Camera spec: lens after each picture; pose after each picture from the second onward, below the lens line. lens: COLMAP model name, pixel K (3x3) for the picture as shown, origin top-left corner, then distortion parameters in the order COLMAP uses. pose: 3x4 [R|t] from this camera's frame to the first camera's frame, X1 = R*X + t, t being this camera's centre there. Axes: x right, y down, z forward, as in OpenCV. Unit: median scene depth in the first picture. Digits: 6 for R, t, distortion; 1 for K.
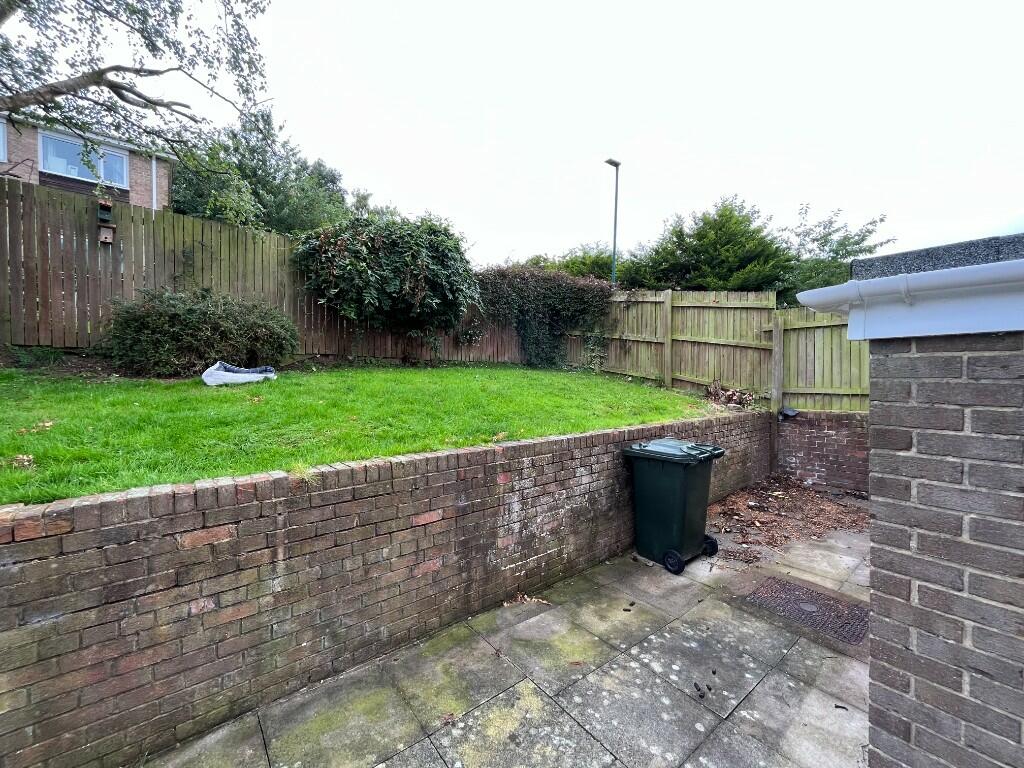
lens RADIAL K [[415.6, 0, 512.4], [0, 415.6, 383.3], [0, 0, 1]] dist [-0.000259, -0.000946]
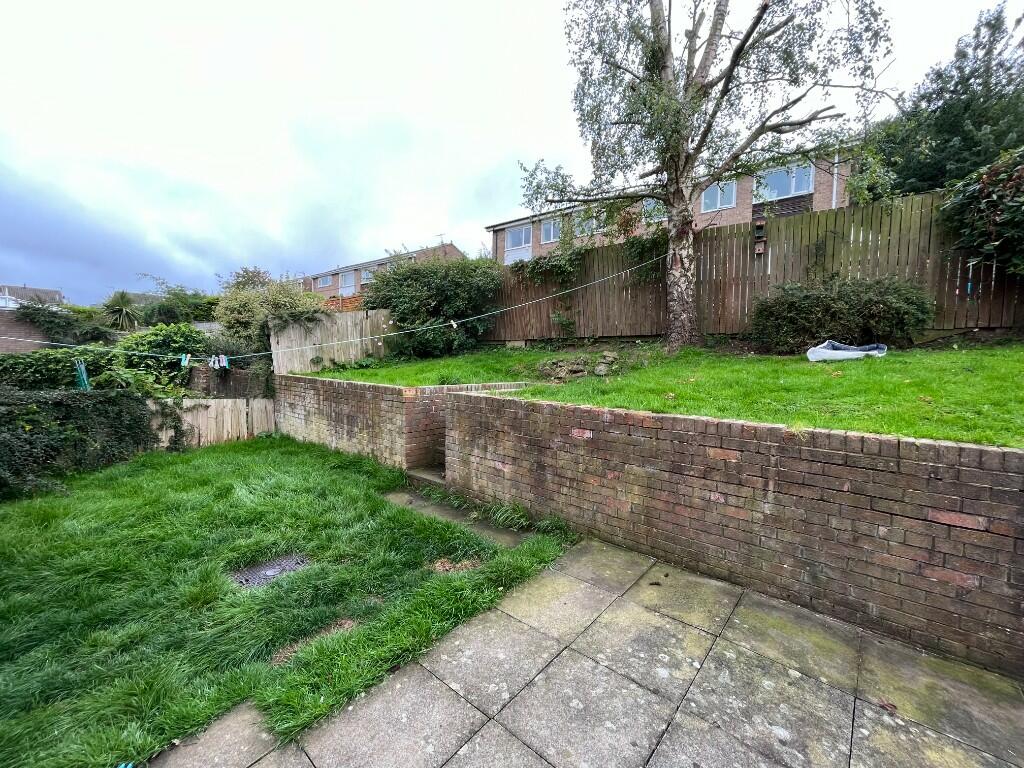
lens RADIAL K [[415.6, 0, 514.3], [0, 415.6, 381.7], [0, 0, 1]] dist [-0.000259, -0.000946]
pose [[0.180709, 0.065241, -0.981370, 0.249327], [-0.028324, 0.997729, 0.061113, 0.014420], [0.983129, 0.016753, 0.182146, -0.011601]]
